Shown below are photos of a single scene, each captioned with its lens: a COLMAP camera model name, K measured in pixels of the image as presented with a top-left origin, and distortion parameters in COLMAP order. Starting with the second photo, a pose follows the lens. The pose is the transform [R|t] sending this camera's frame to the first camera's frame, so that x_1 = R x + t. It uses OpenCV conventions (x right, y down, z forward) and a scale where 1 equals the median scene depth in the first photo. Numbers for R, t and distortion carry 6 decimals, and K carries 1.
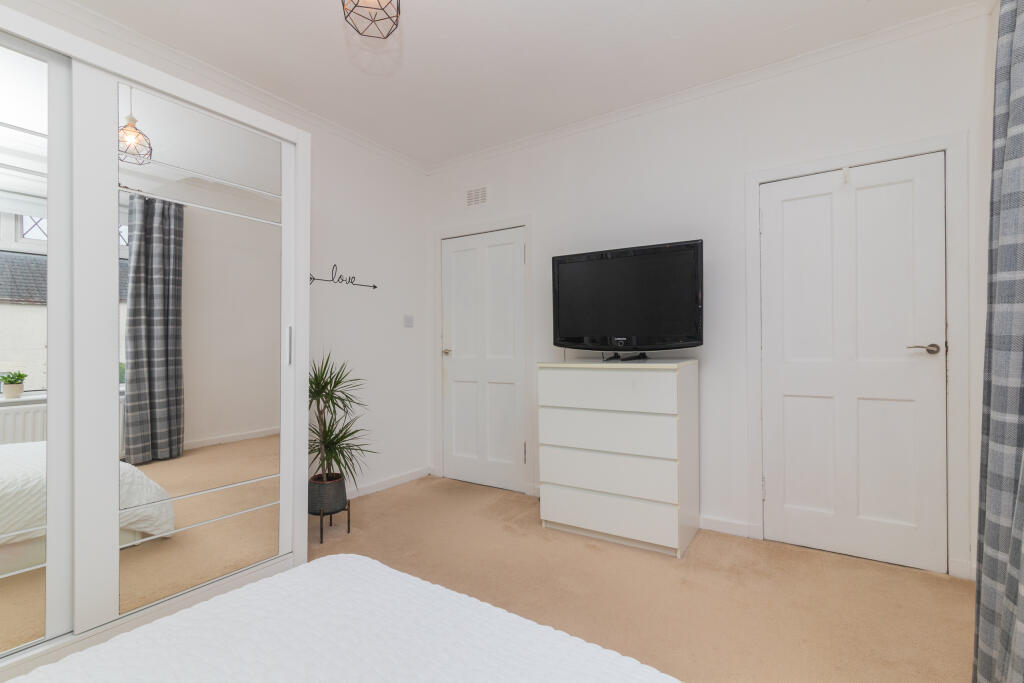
lens RADIAL K [[467.4, 0, 513.5], [0, 467.4, 346.1], [0, 0, 1]] dist [0.000397, 0.000125]
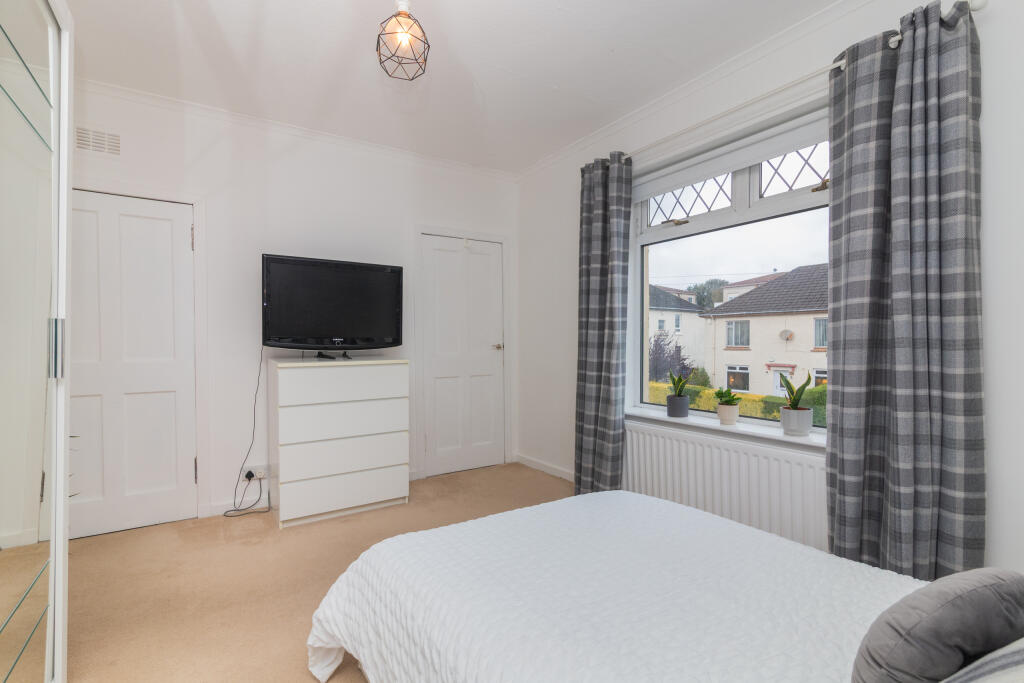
lens RADIAL K [[467.4, 0, 517.2], [0, 467.4, 343.8], [0, 0, 1]] dist [0.000397, 0.000125]
pose [[0.400075, 0.000817, 0.916482, -0.641063], [-0.000392, 1.000000, -0.000721, -0.004275], [-0.916482, -0.000071, 0.400075, 0.143323]]
